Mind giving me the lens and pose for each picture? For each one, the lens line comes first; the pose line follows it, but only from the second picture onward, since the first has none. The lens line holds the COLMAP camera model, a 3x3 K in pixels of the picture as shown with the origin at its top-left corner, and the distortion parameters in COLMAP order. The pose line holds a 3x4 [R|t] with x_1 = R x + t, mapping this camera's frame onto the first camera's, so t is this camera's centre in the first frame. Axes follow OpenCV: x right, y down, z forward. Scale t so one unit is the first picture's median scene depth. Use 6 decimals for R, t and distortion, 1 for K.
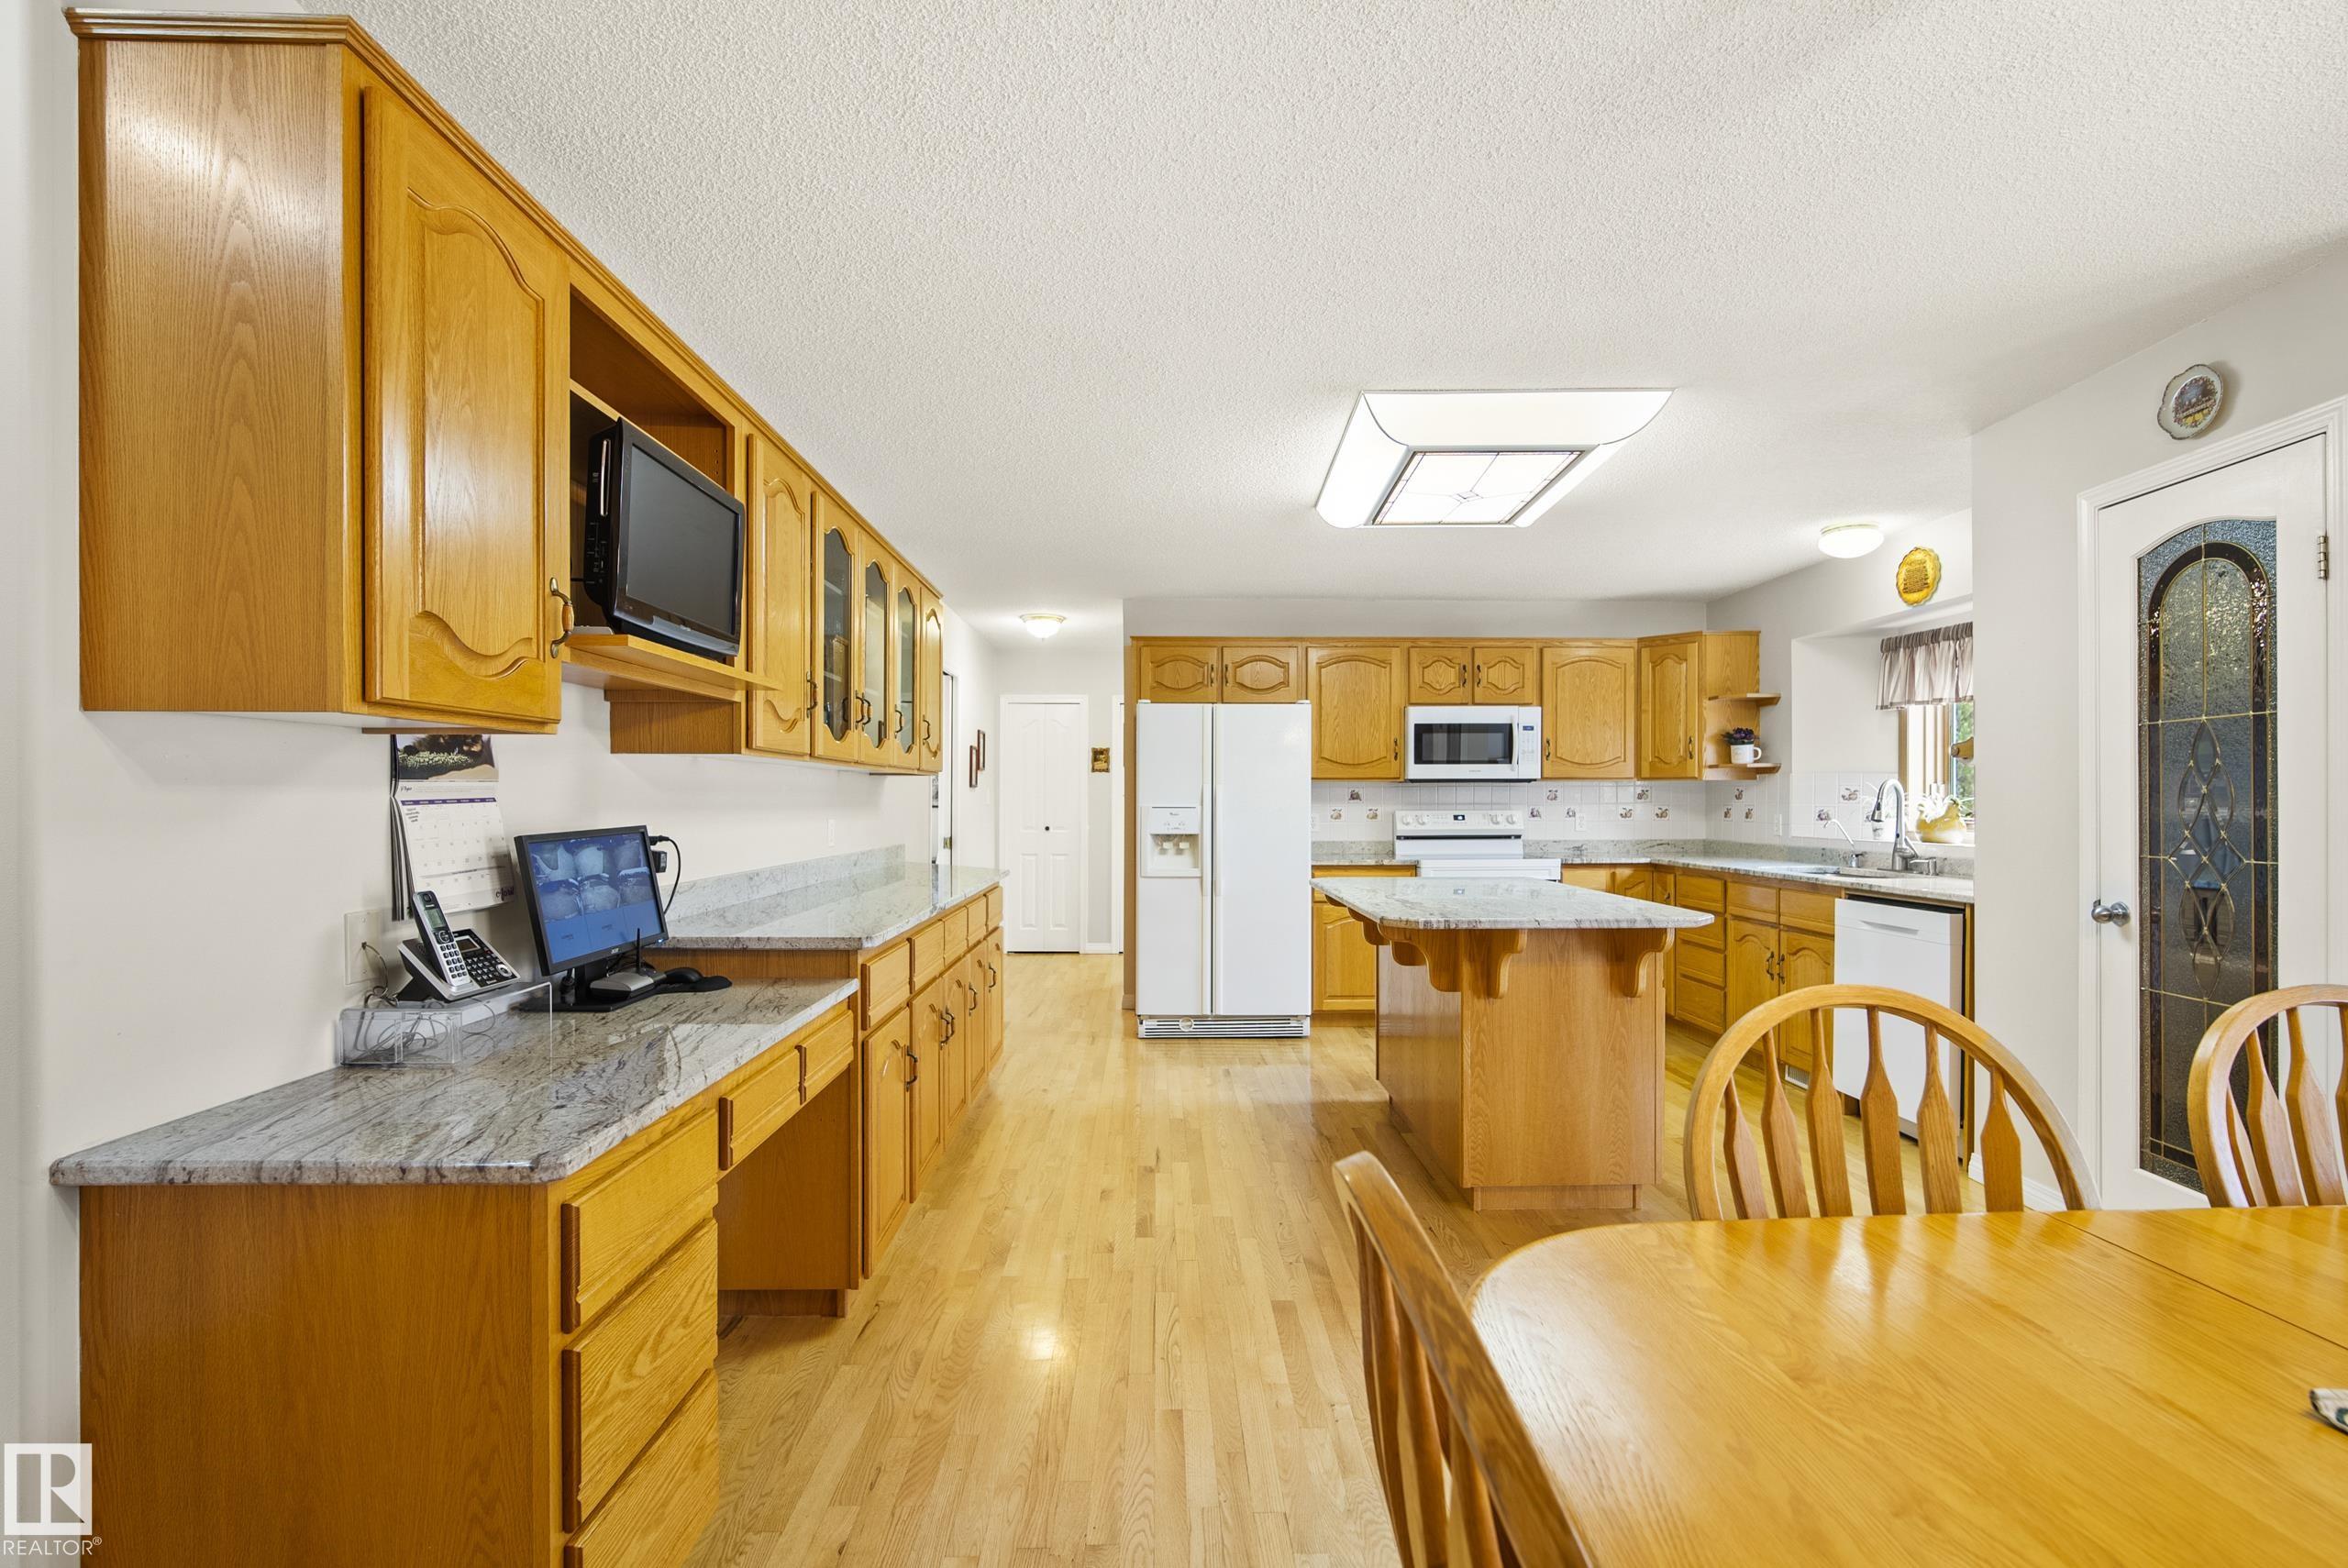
lens RADIAL K [[1043.4, 0, 1173.8], [0, 1043.4, 798.5], [0, 0, 1]] dist [-0.015444, 0.004799]
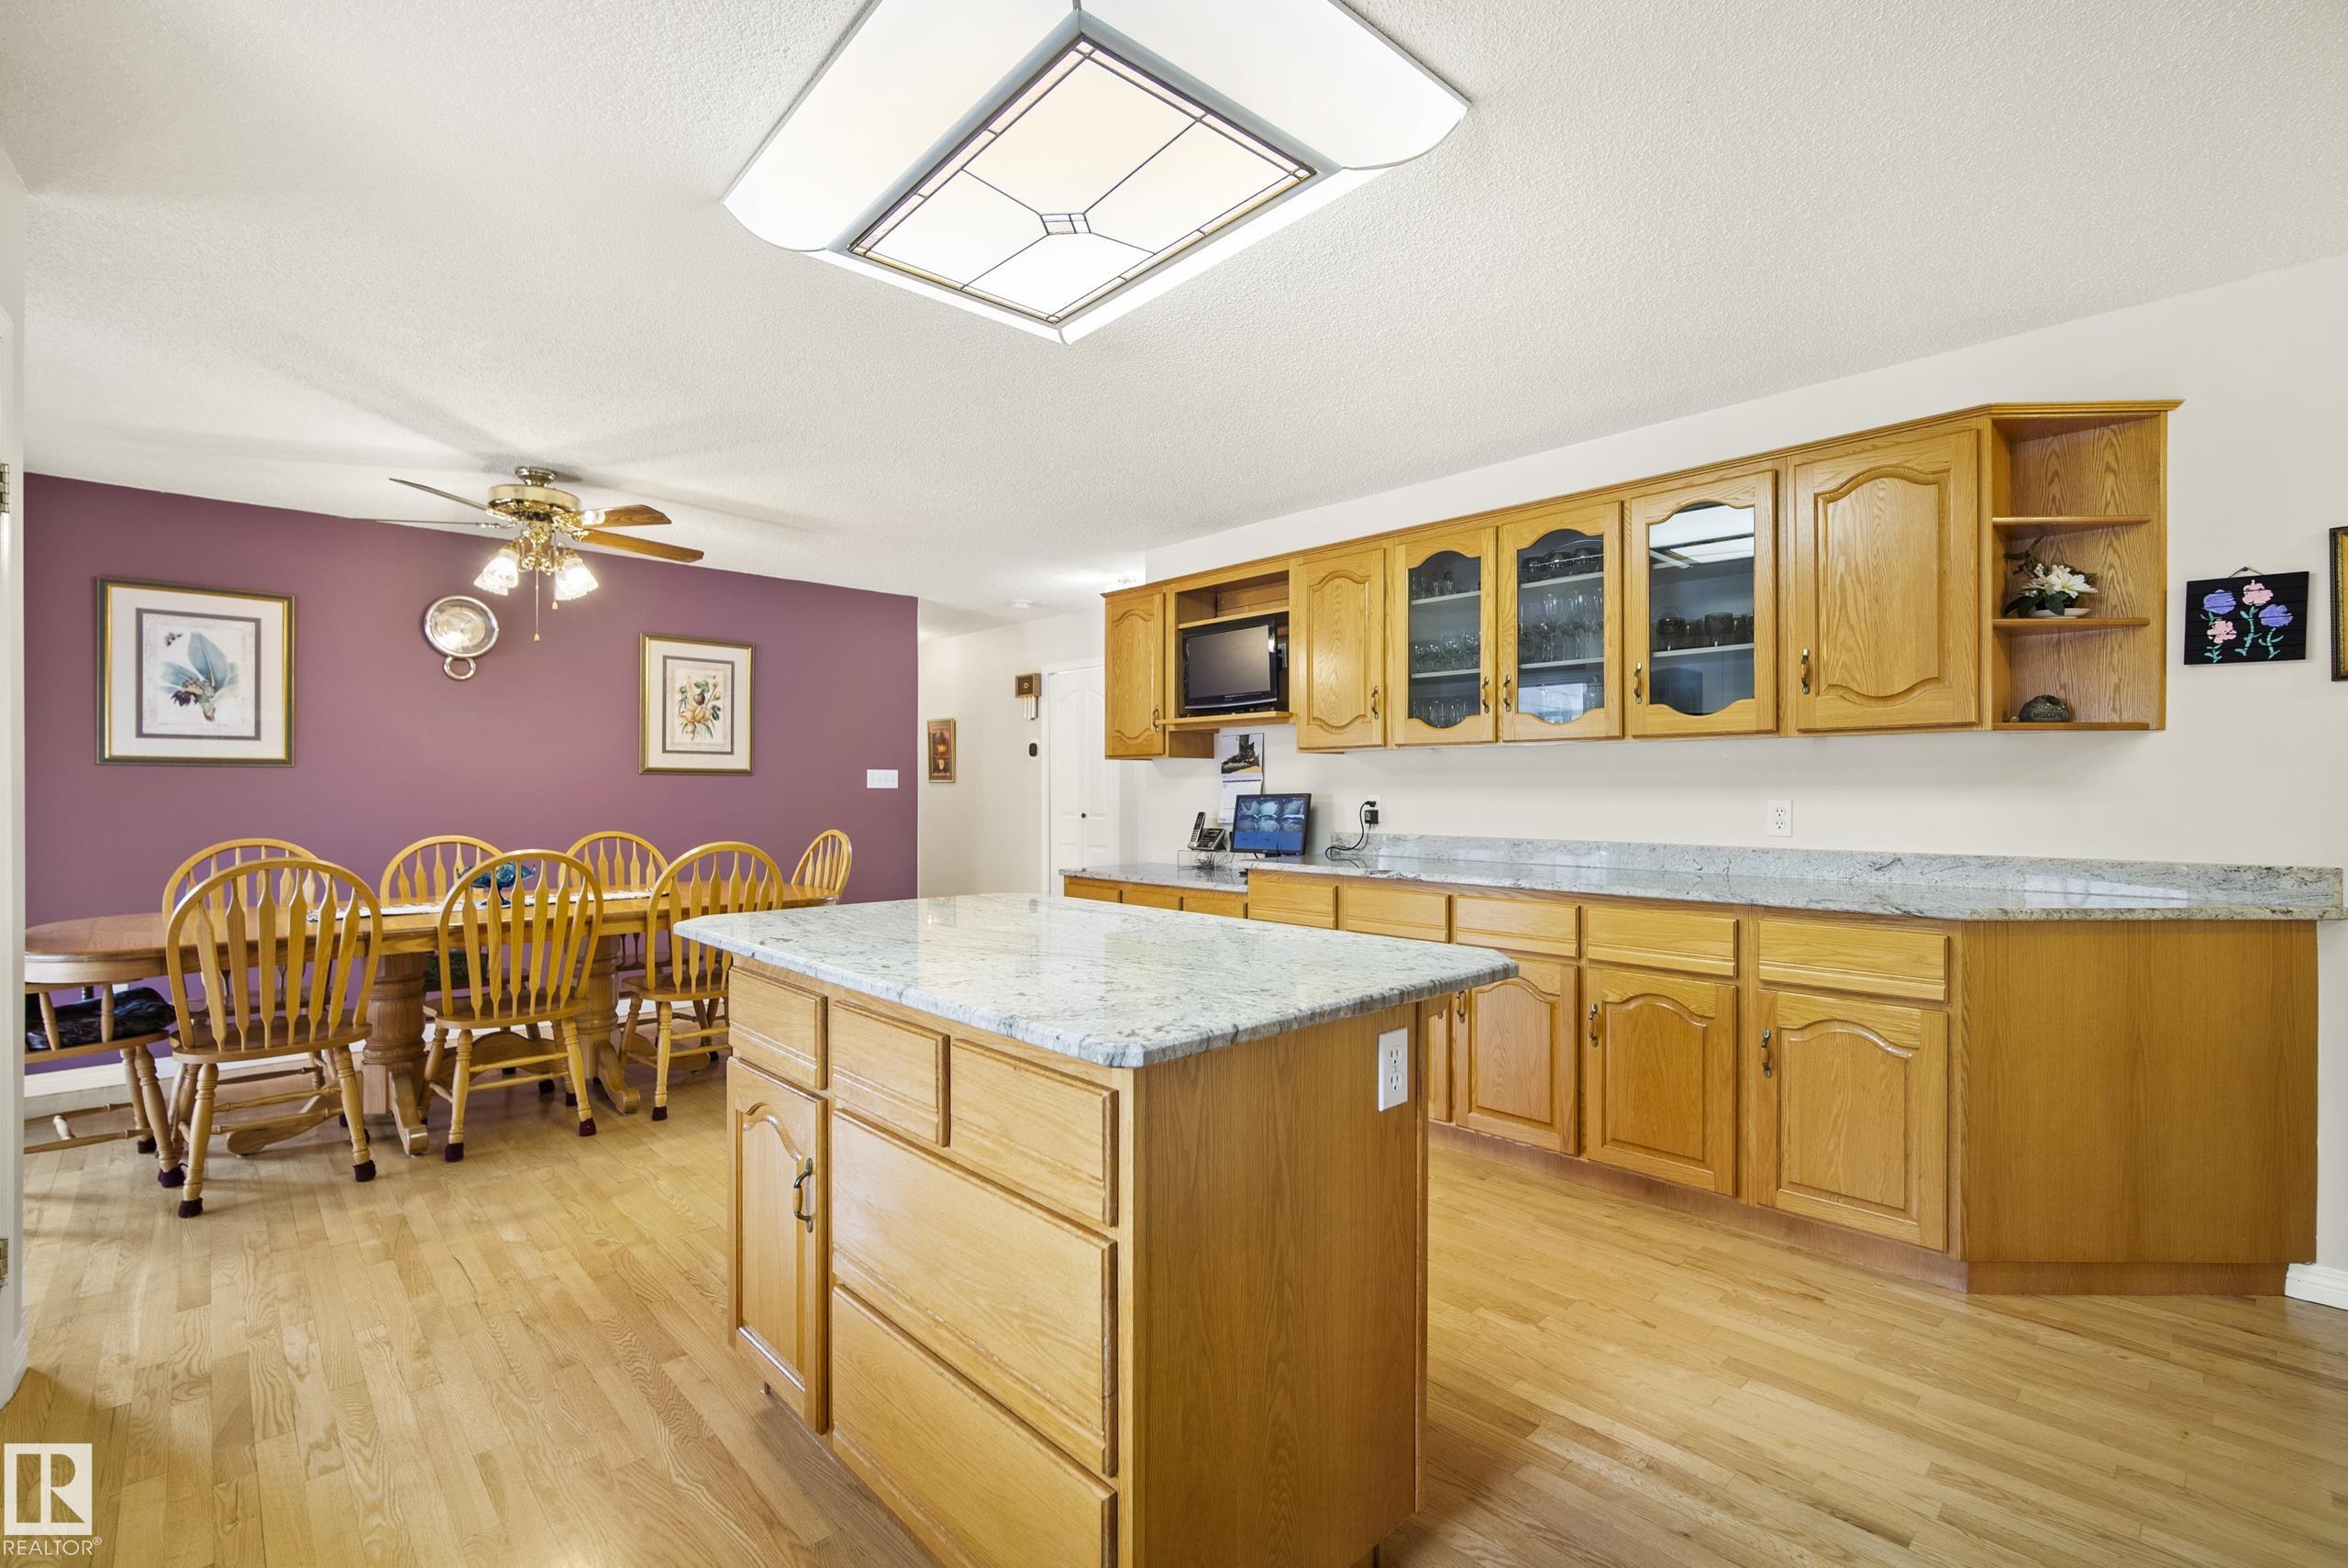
lens RADIAL K [[1043.4, 0, 1172.4], [0, 1043.4, 791.2], [0, 0, 1]] dist [-0.015444, 0.004799]
pose [[-0.738982, 0.001650, -0.673723, 0.456600], [0.001232, 0.999999, 0.001098, 0.009474], [0.673724, -0.000019, -0.738983, 1.083048]]
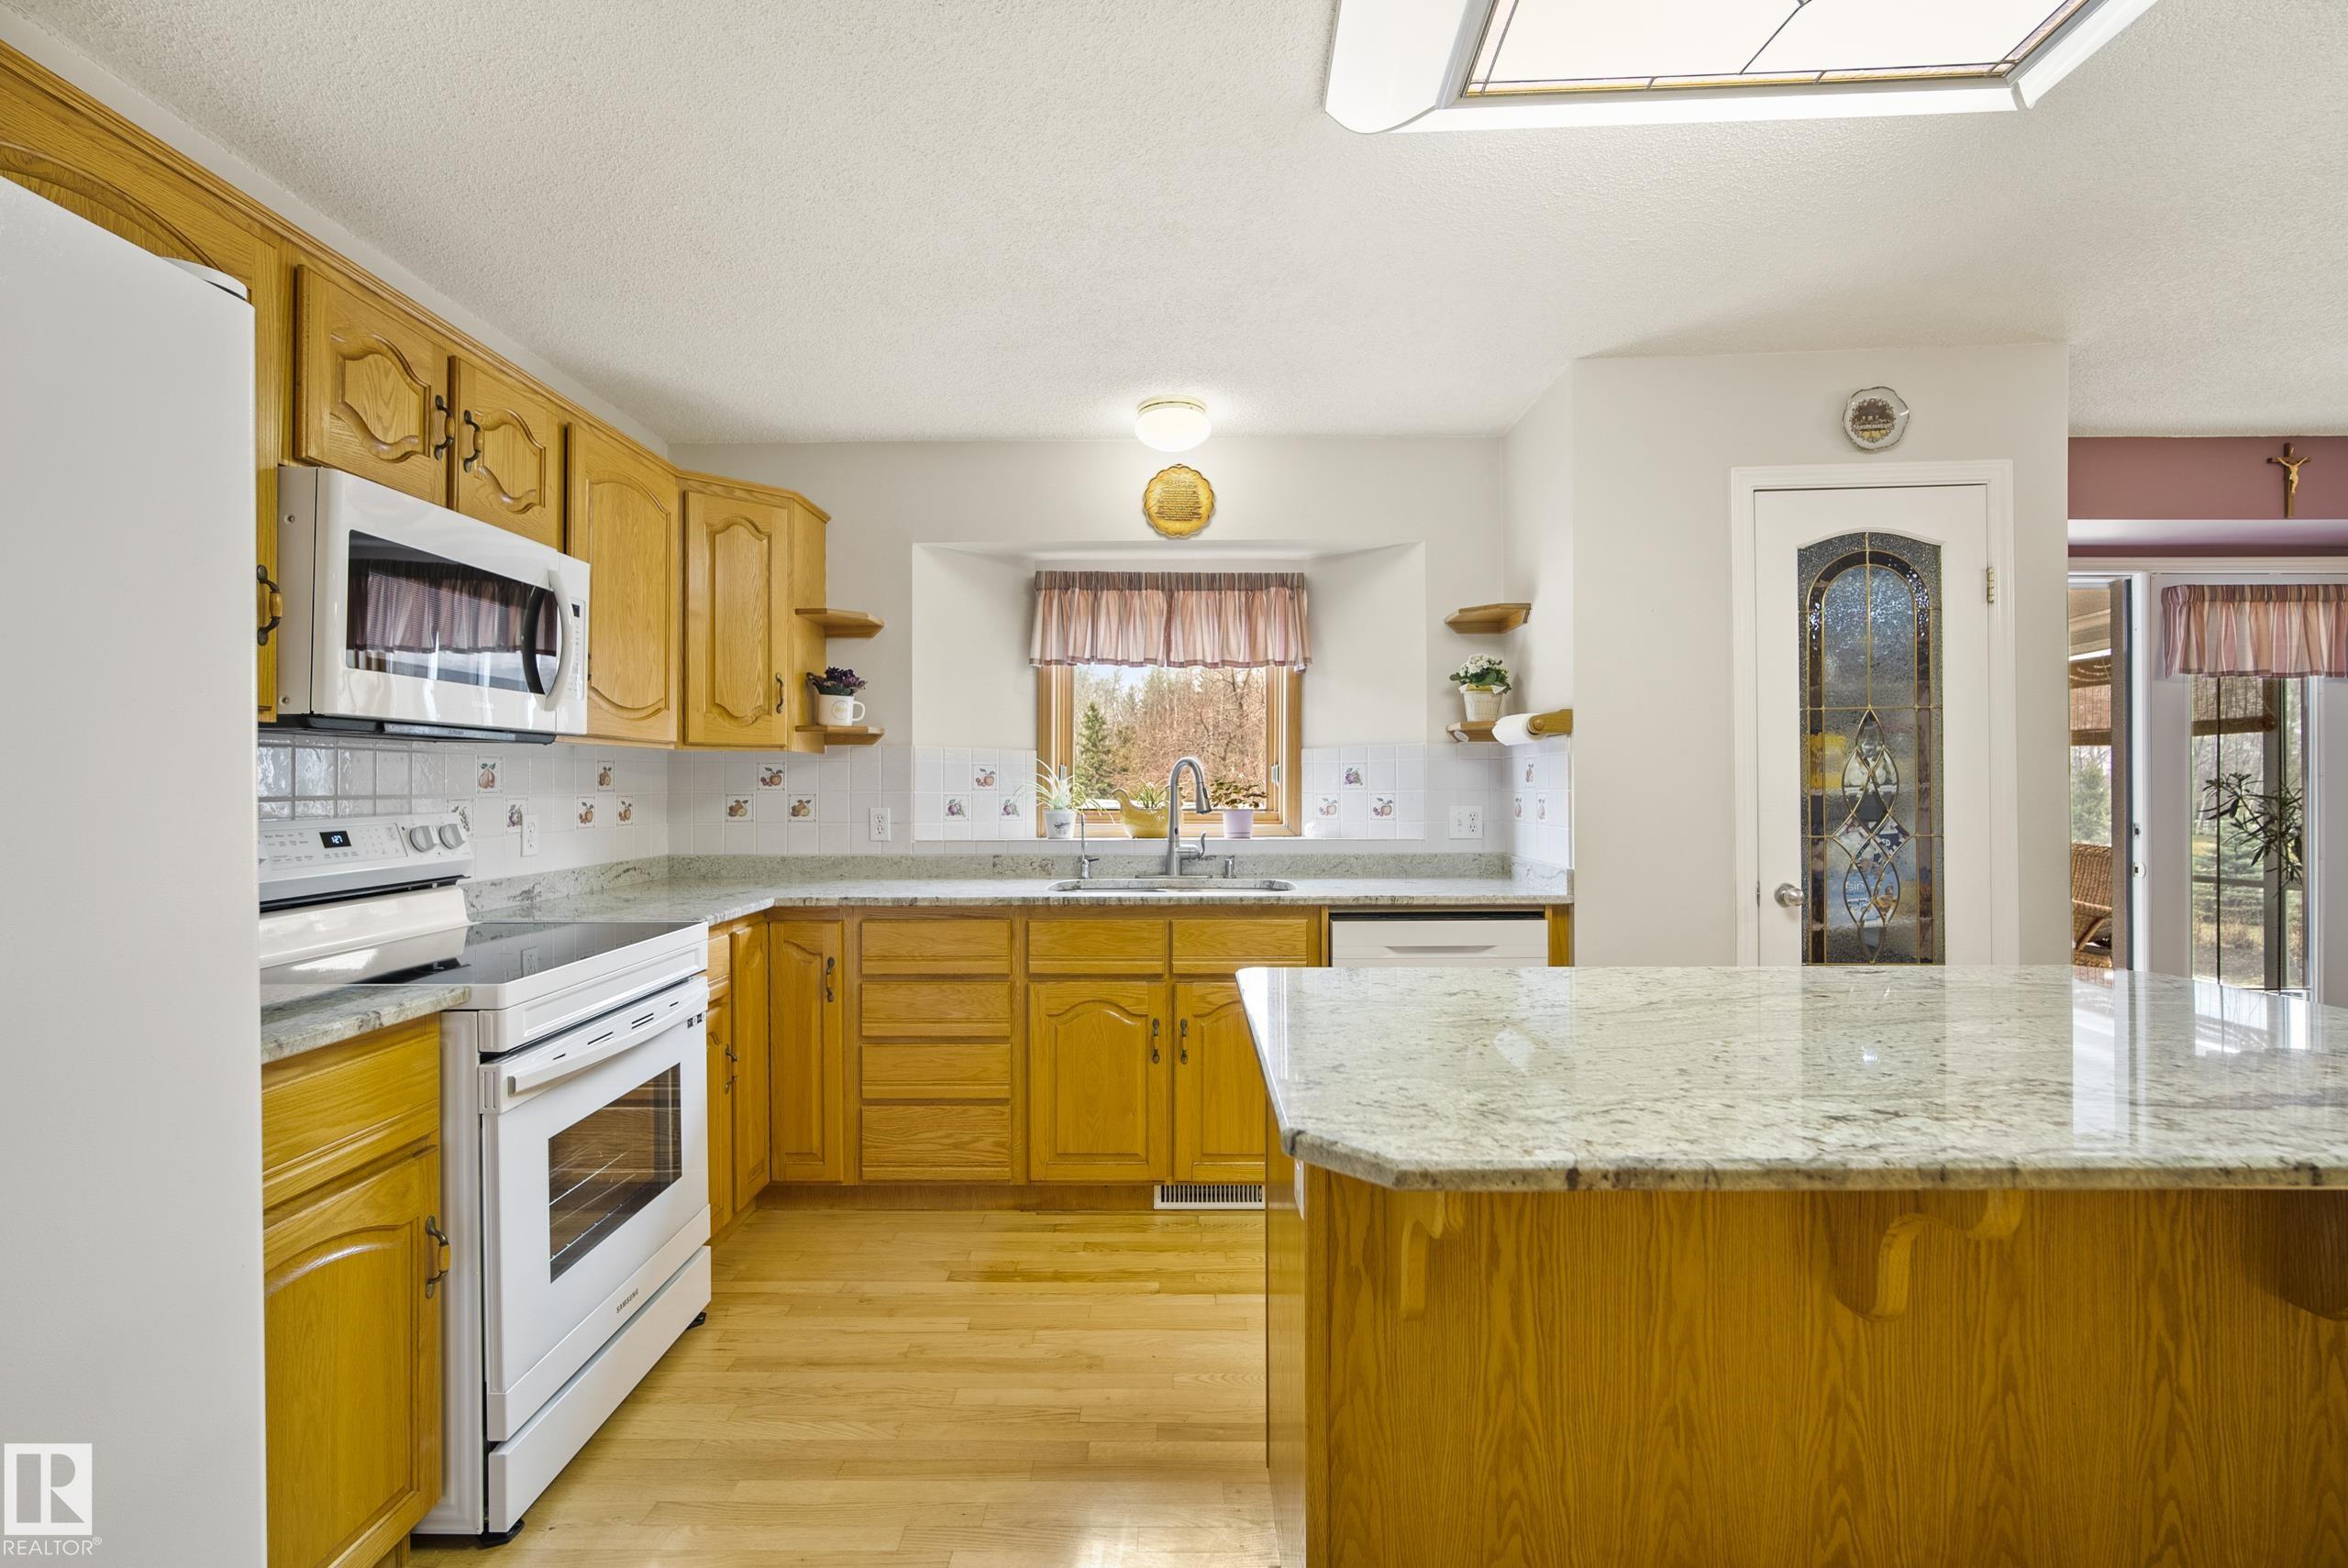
lens RADIAL K [[1043.4, 0, 1168.4], [0, 1043.4, 775.4], [0, 0, 1]] dist [-0.015444, 0.004799]
pose [[0.027115, 0.009069, 0.999591, -0.069110], [0.002032, 0.999956, -0.009127, 0.001588], [-0.999630, 0.002278, 0.027095, 0.917186]]
